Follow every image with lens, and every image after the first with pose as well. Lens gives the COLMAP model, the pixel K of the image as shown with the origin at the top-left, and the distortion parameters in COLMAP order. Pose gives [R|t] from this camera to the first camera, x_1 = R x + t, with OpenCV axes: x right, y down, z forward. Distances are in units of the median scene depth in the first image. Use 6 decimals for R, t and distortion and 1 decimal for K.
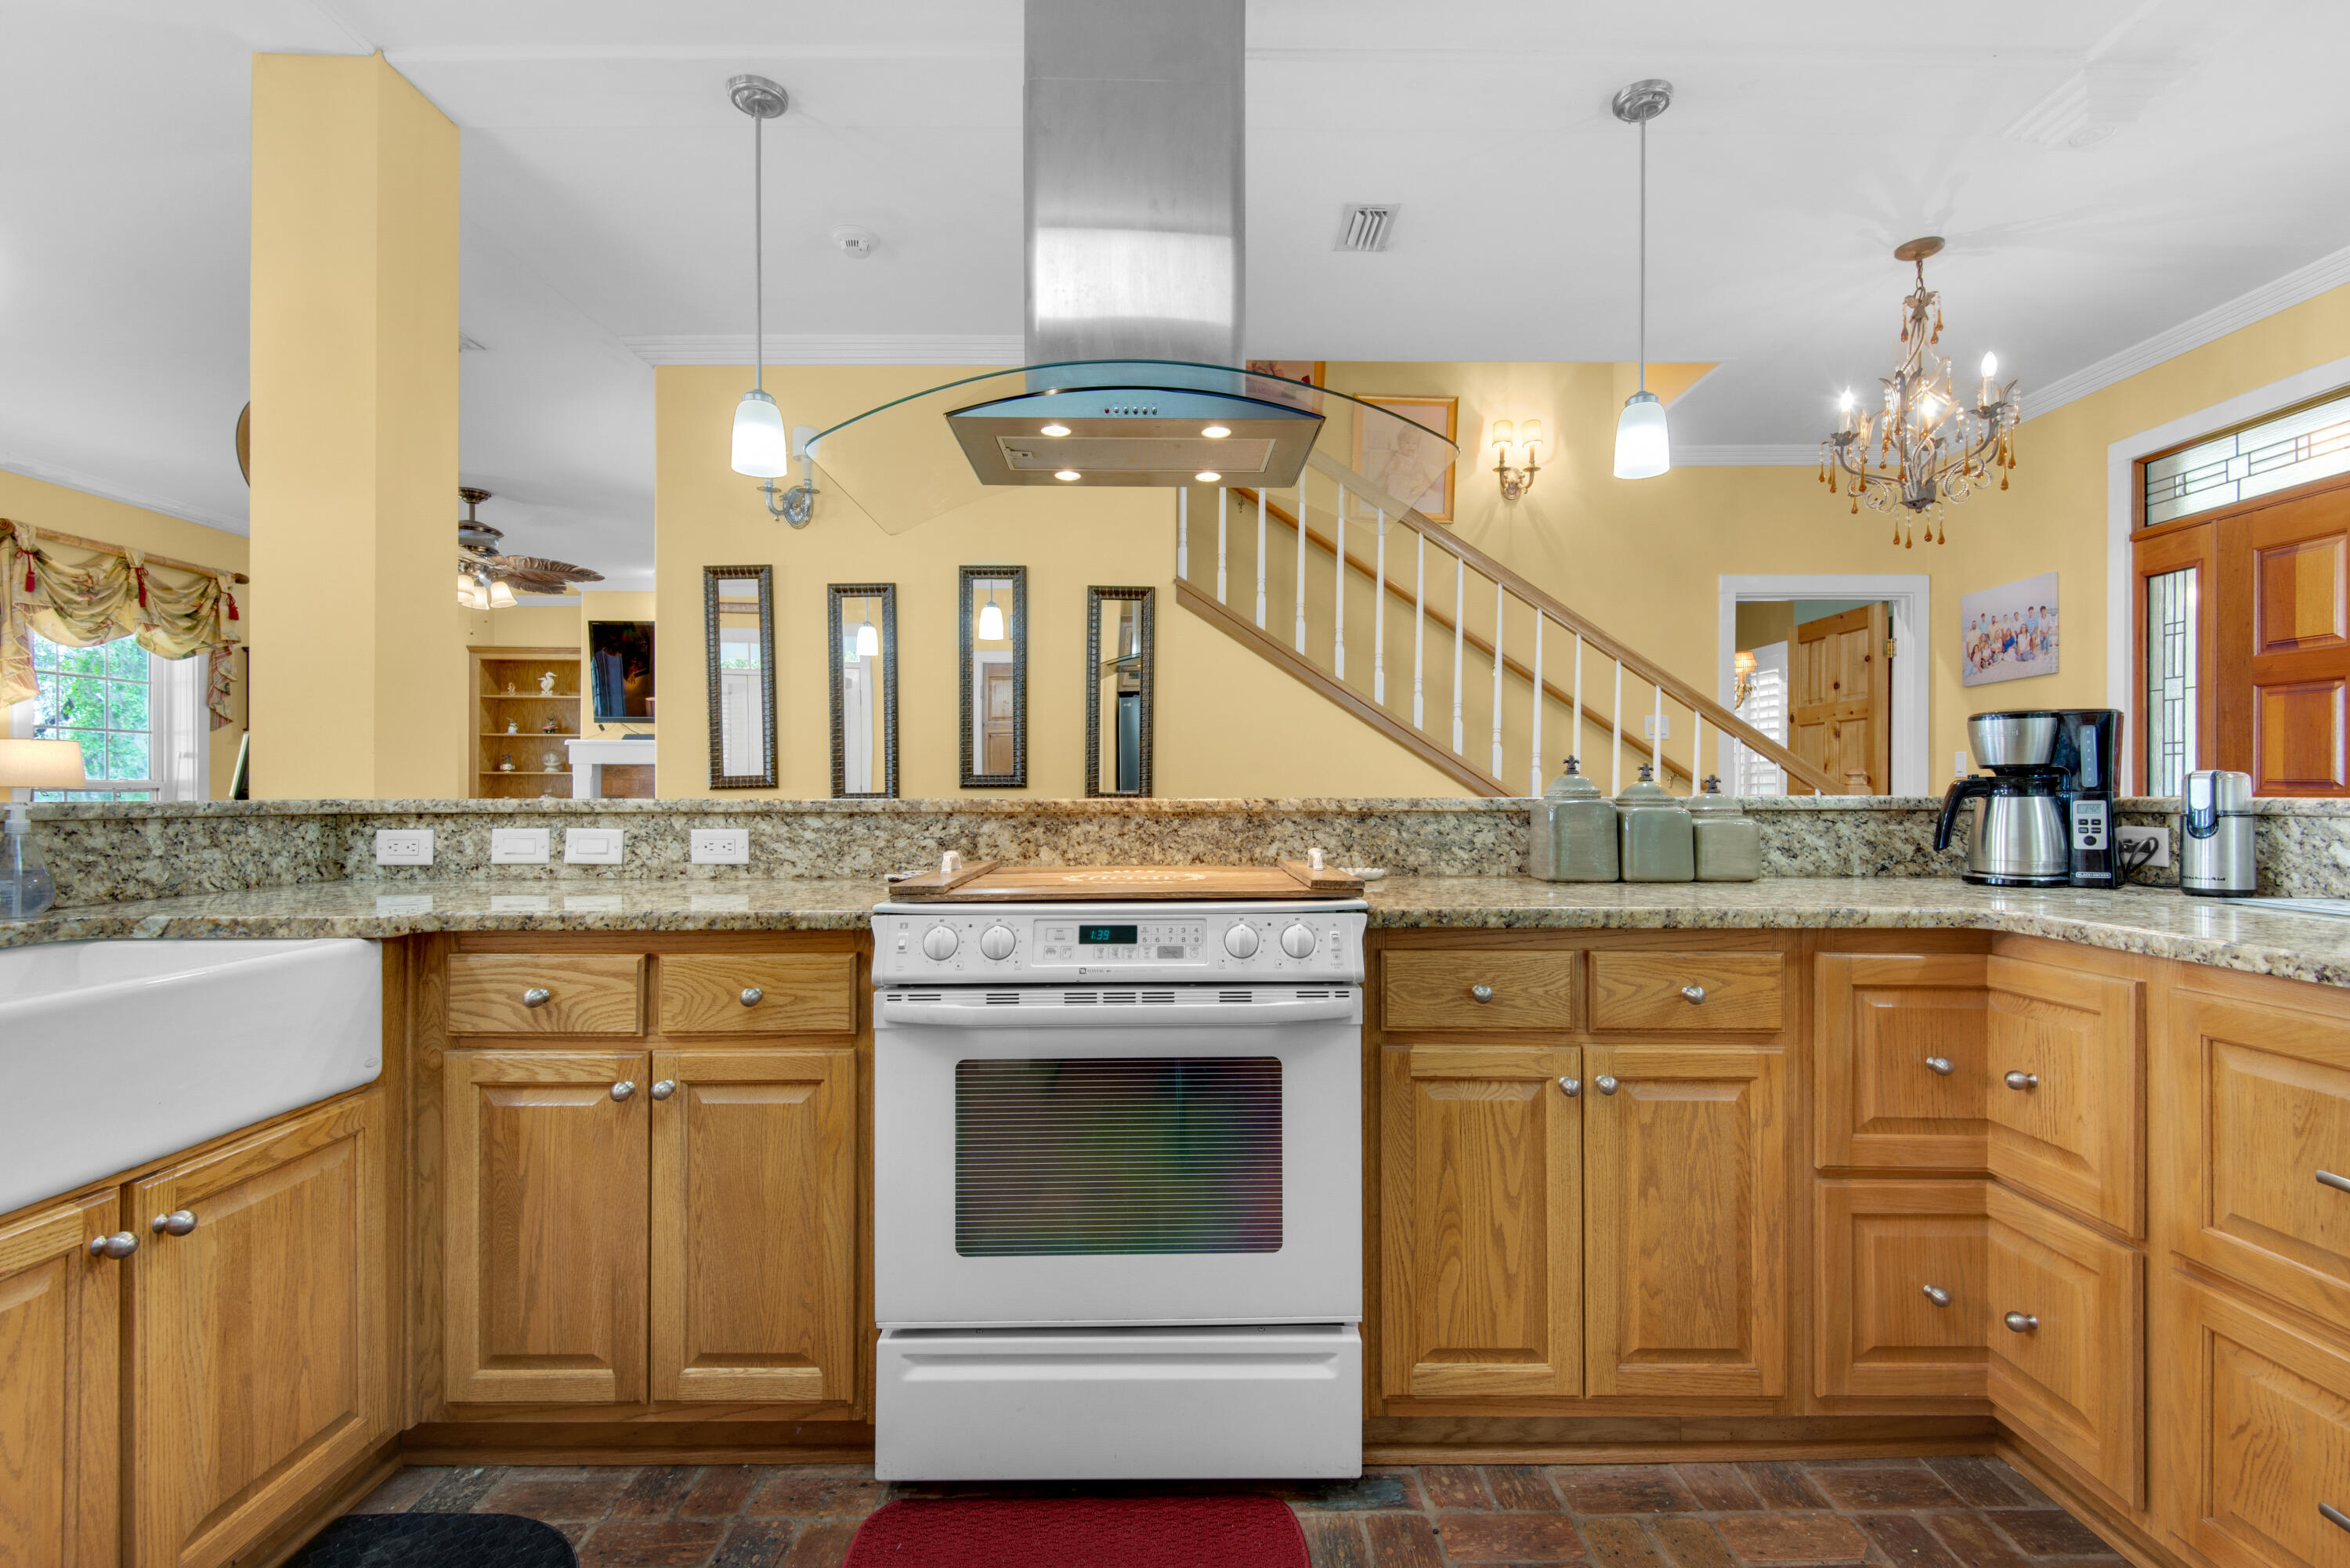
lens RADIAL K [[1072.6, 0, 1188.8], [0, 1072.6, 784.0], [0, 0, 1]] dist [0.026182, -0.014622]
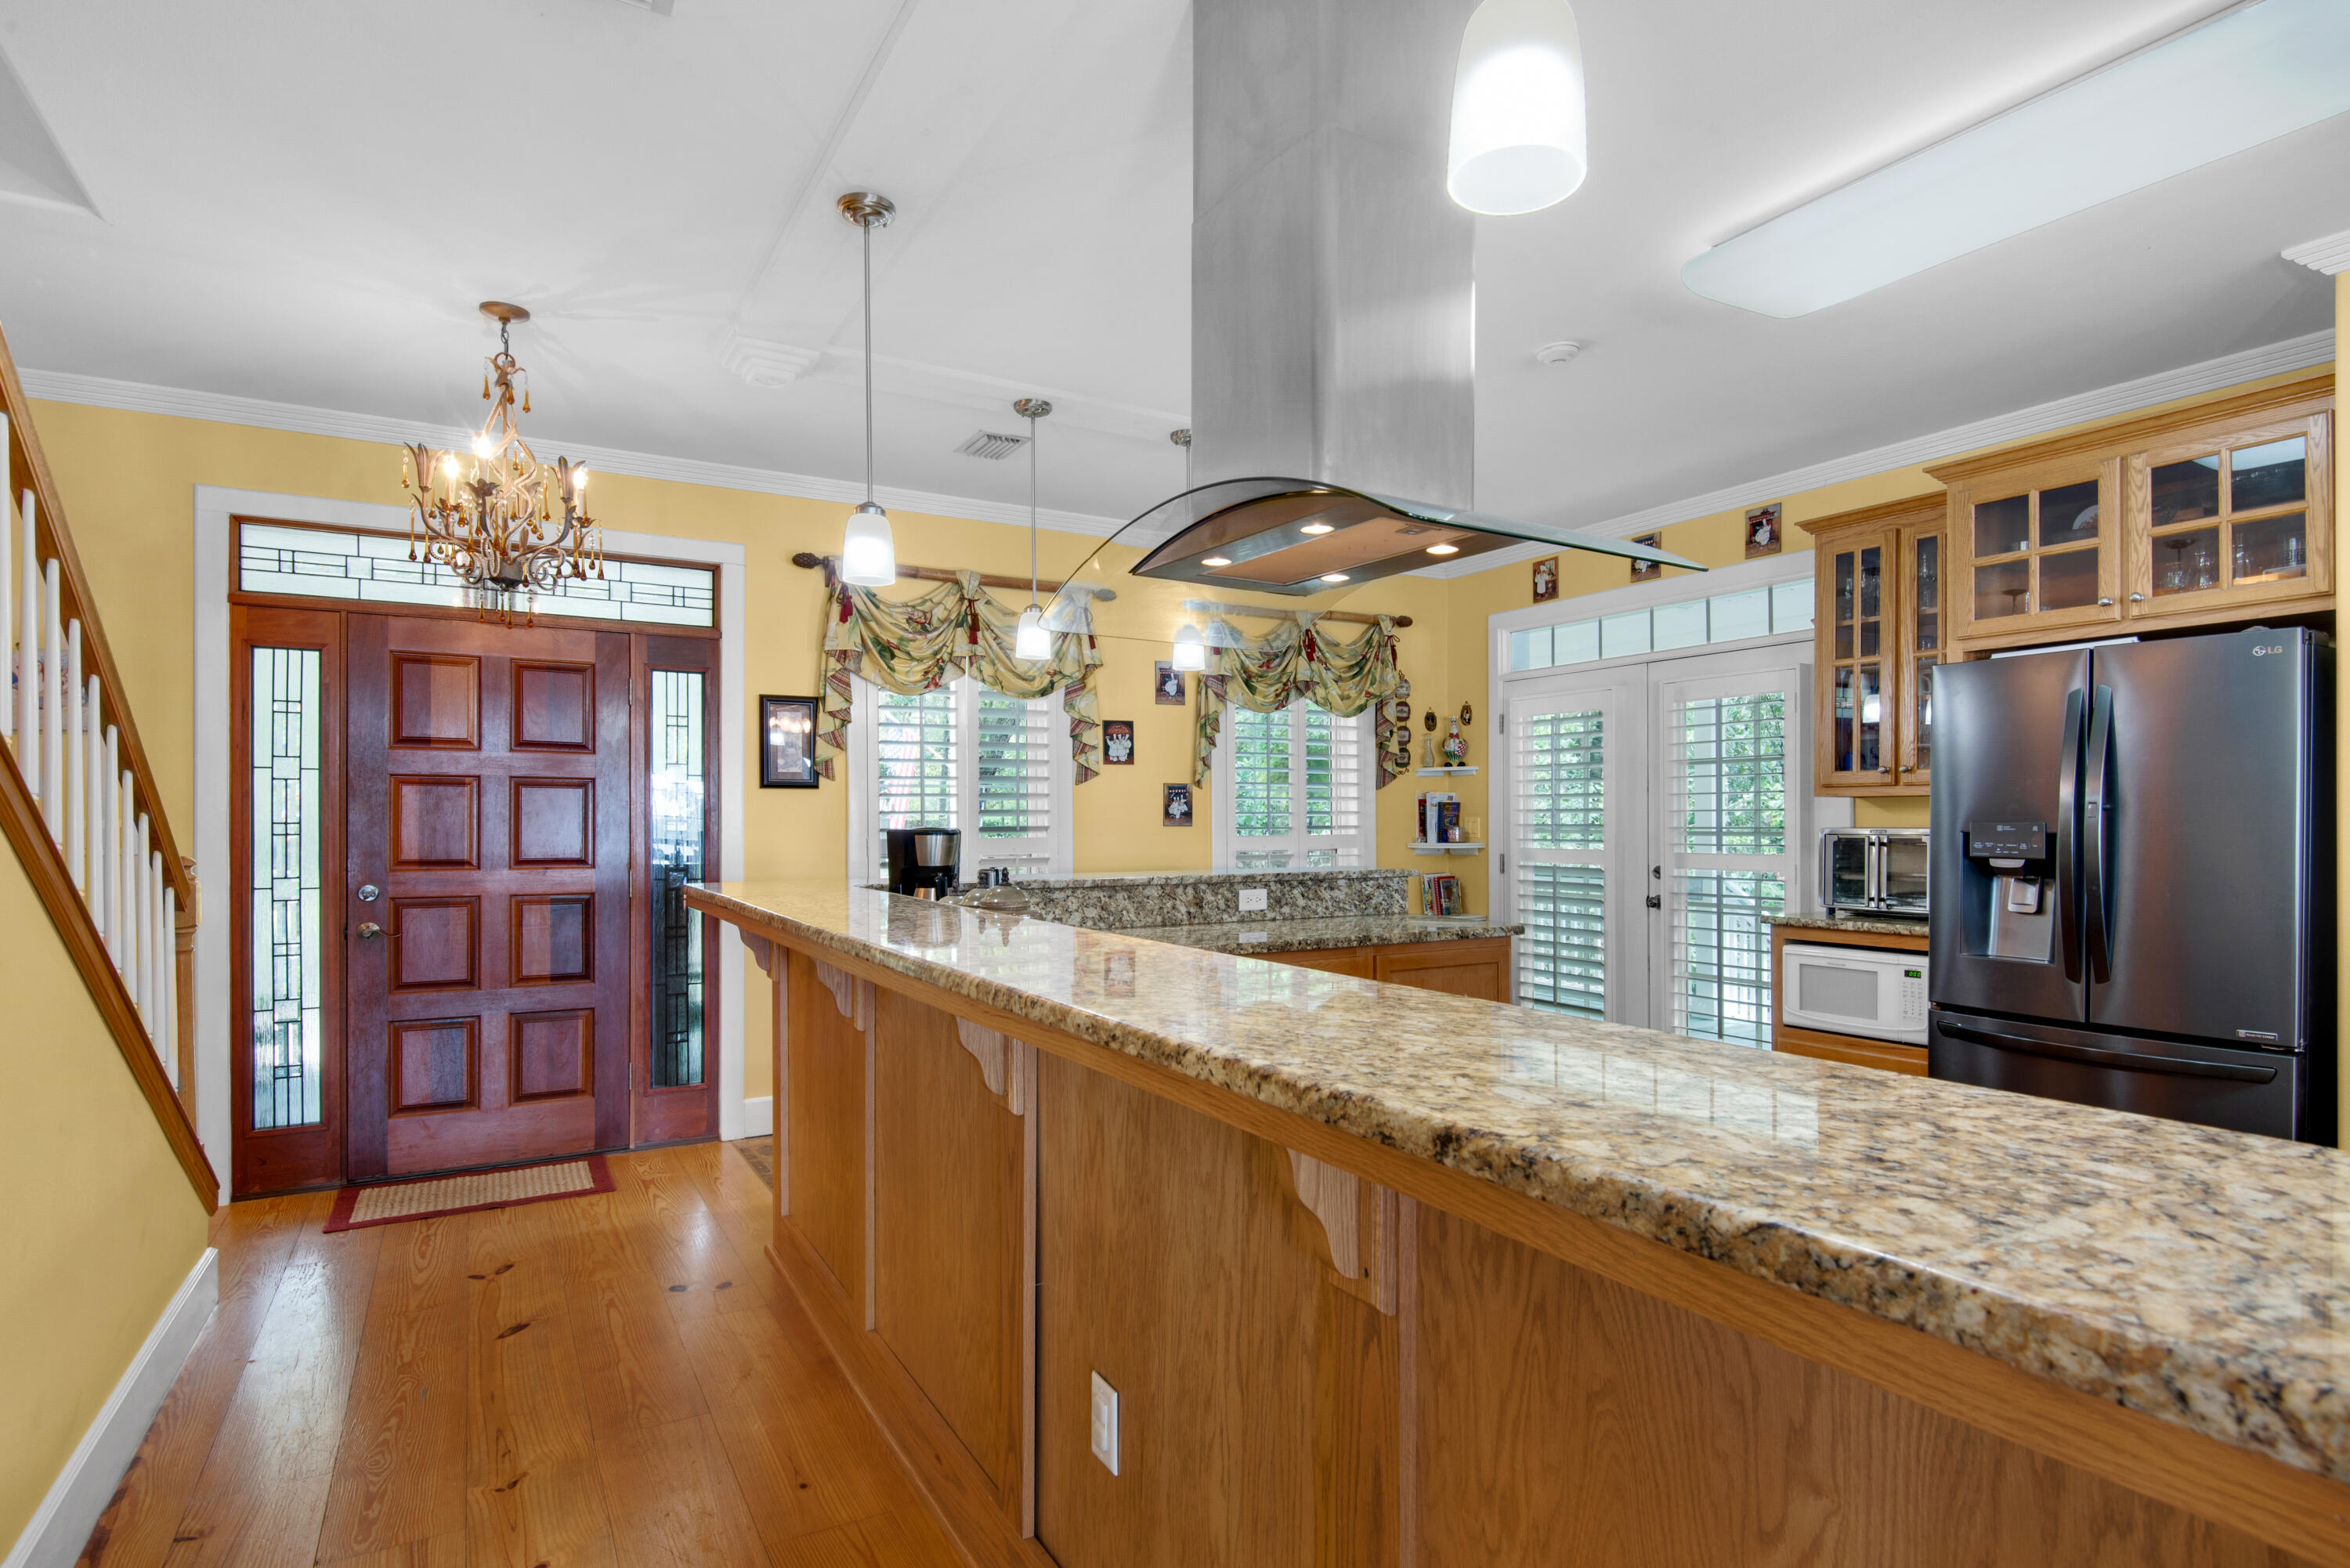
lens RADIAL K [[1225.2, 0, 1213.4], [0, 1225.2, 825.9], [0, 0, 1]] dist [0.021386, -0.000001]
pose [[-0.507439, -0.003365, 0.861681, -0.791772], [-0.004512, 0.999989, 0.001248, -0.068094], [-0.861676, -0.003255, -0.507449, 1.397060]]
